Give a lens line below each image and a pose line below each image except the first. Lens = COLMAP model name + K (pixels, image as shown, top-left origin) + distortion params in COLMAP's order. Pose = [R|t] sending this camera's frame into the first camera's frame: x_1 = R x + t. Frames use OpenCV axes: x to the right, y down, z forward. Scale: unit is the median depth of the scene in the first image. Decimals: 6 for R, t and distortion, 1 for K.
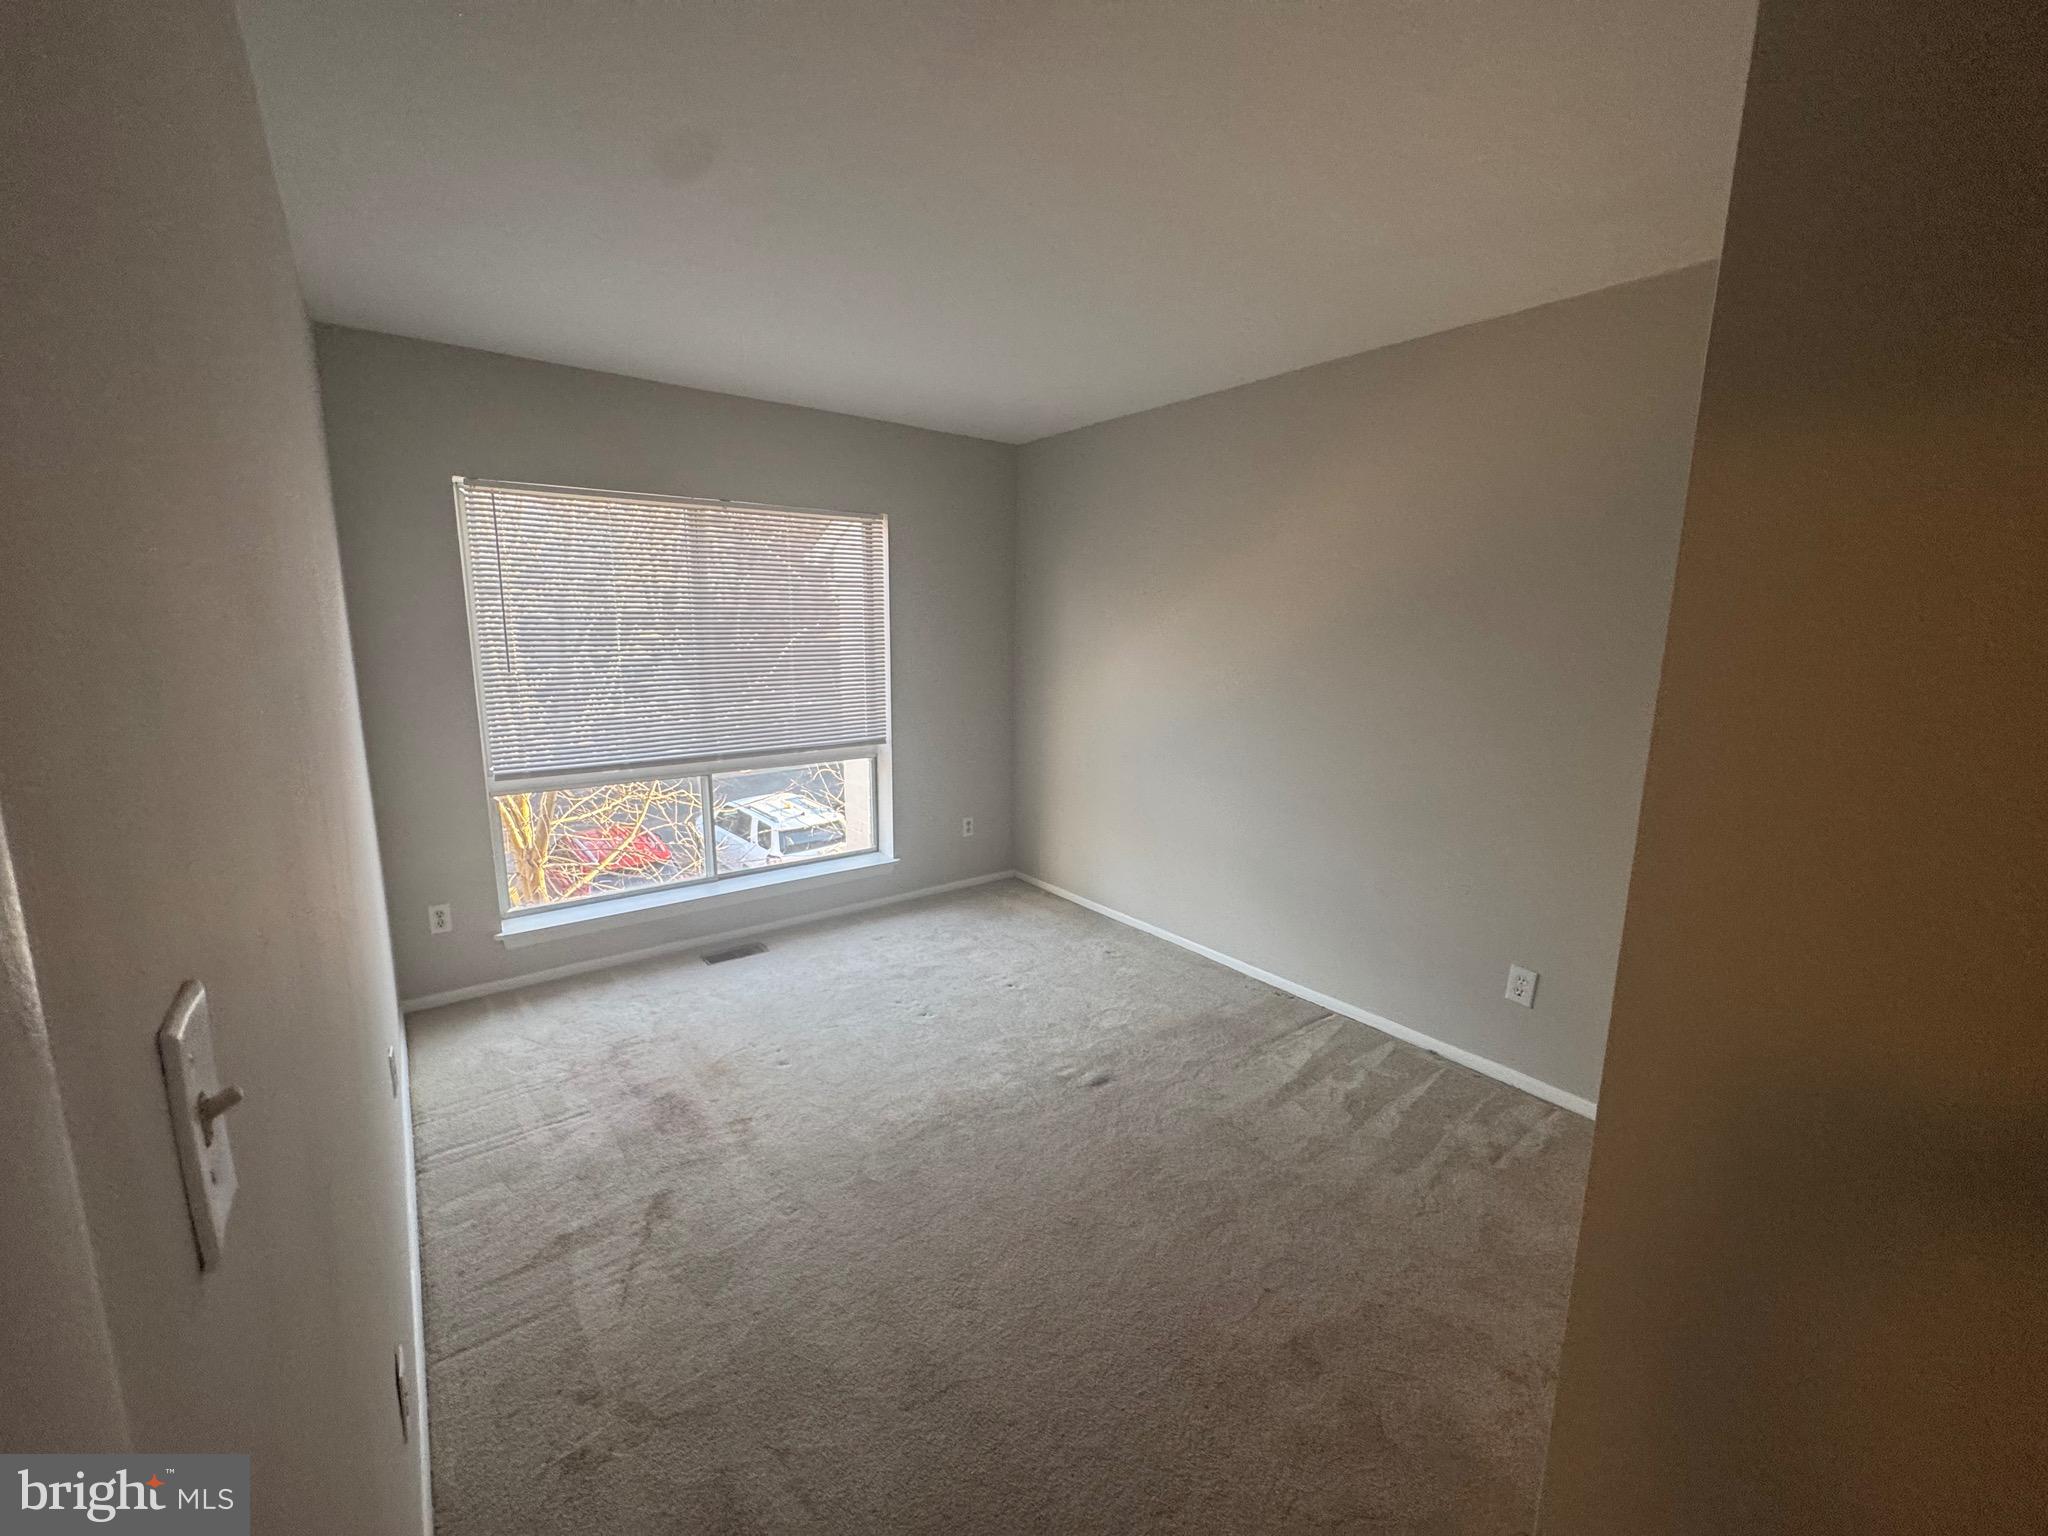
lens RADIAL K [[818.3, 0, 1021.1], [0, 818.3, 766.0], [0, 0, 1]] dist [-0.000745, 0.000001]
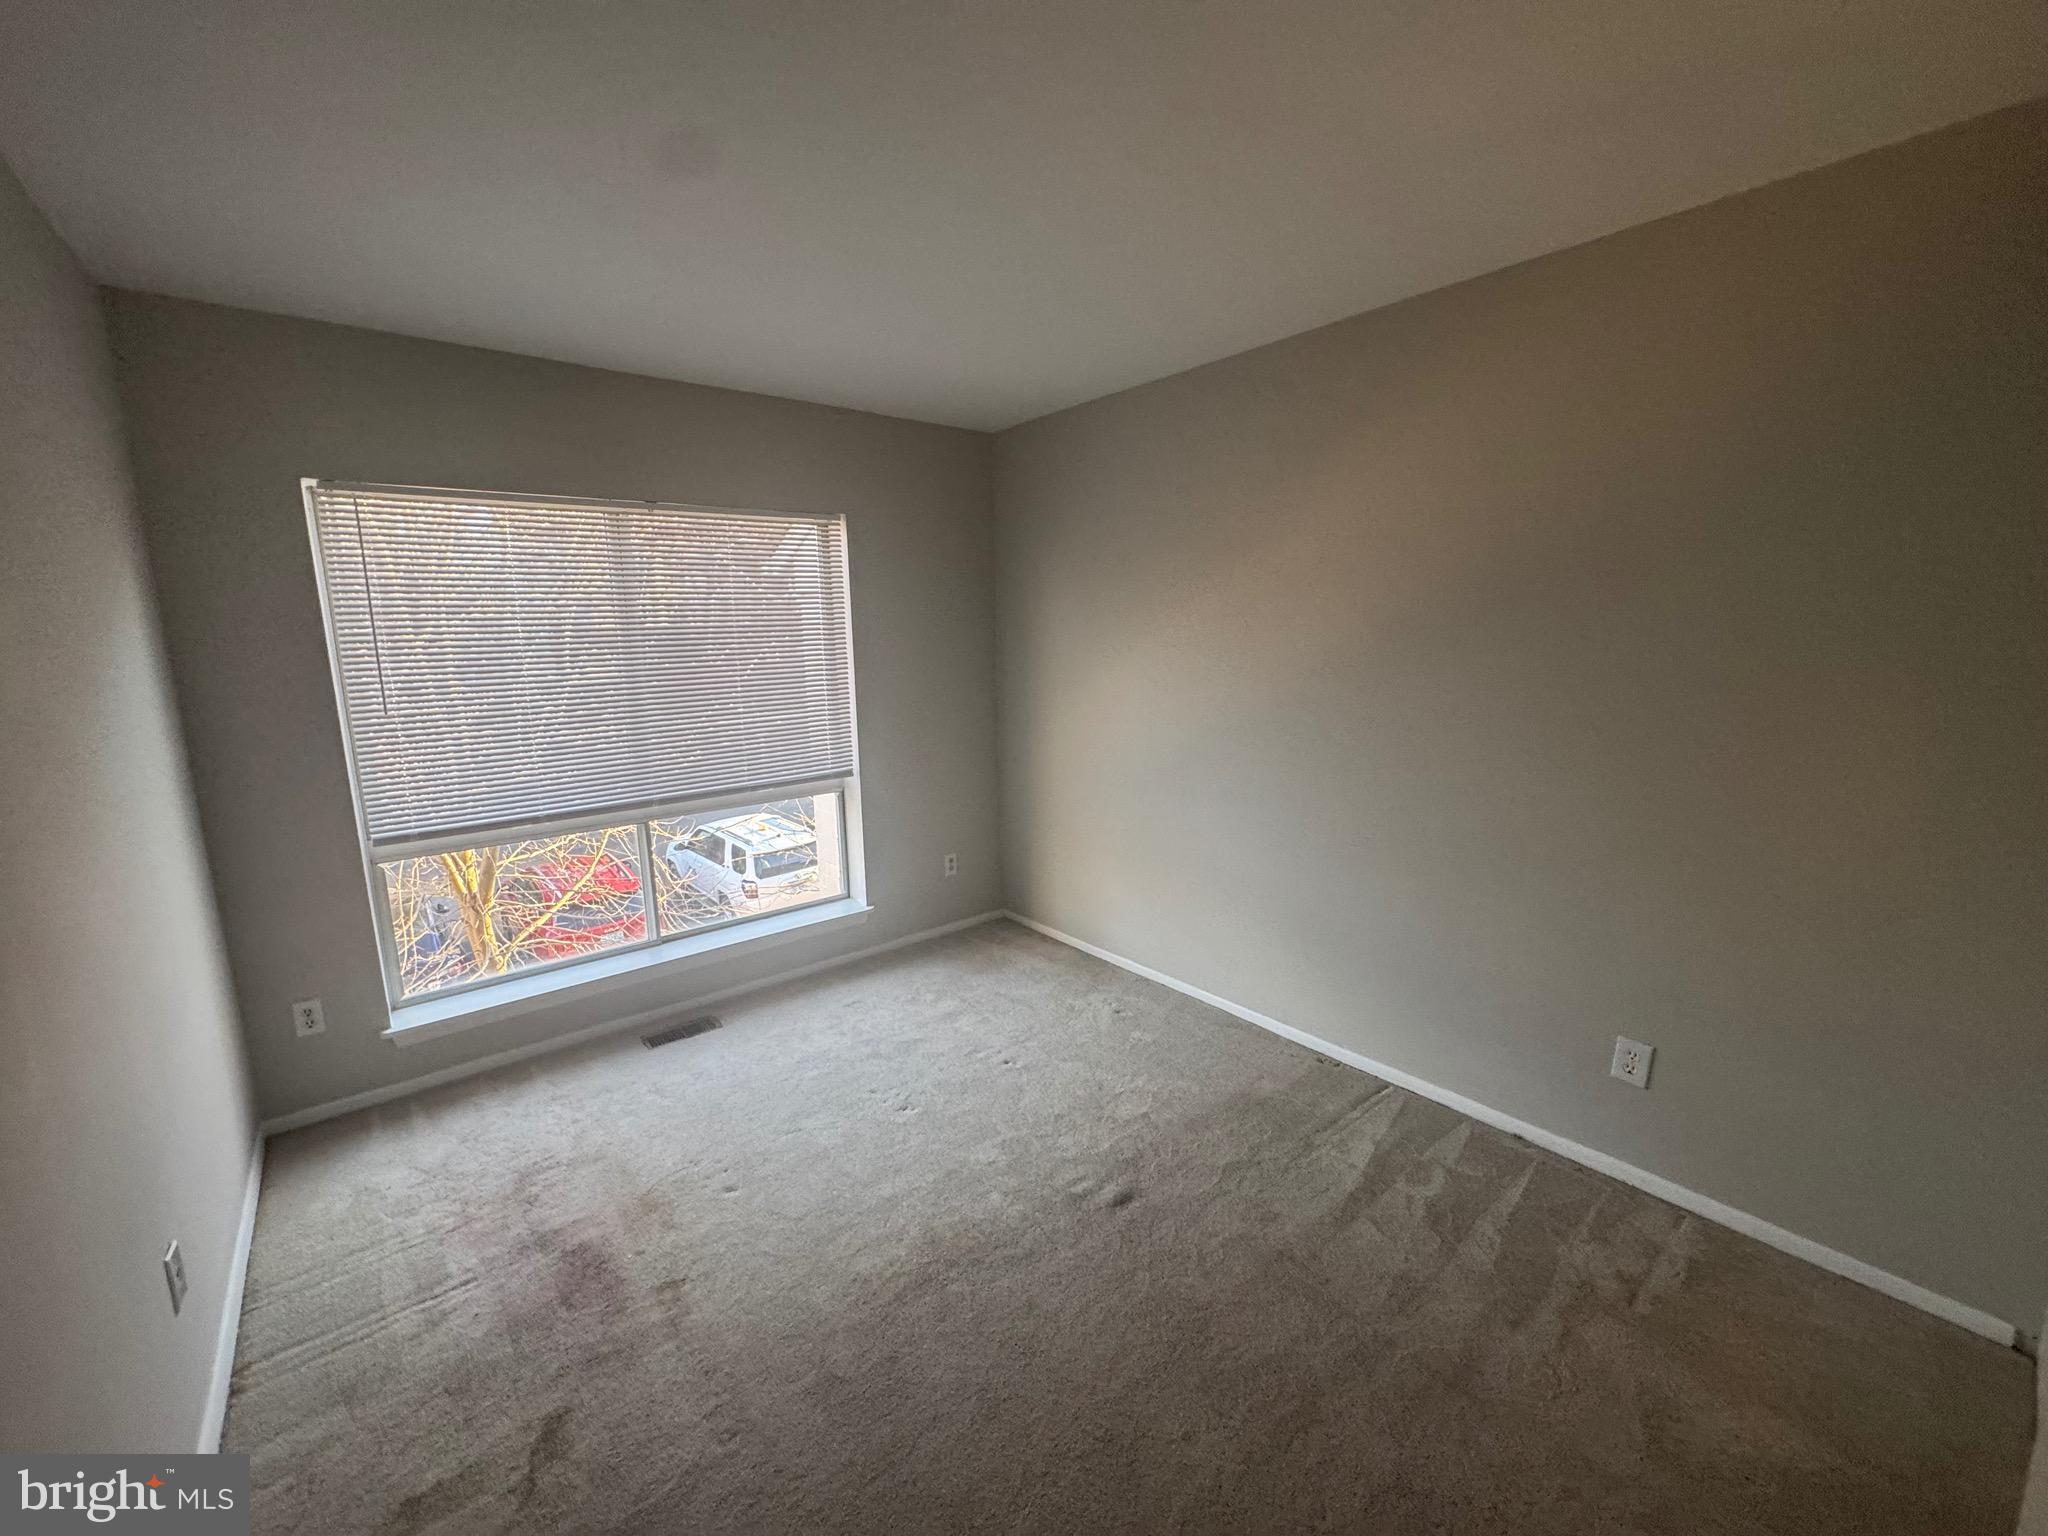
lens RADIAL K [[815.6, 0, 1024.5], [0, 815.6, 762.8], [0, 0, 1]] dist [-0.001833, -0.000087]
pose [[0.999053, -0.034504, 0.026496, -0.006837], [0.034746, 0.999358, -0.008725, -0.037818], [-0.026178, 0.009638, 0.999611, 0.167585]]
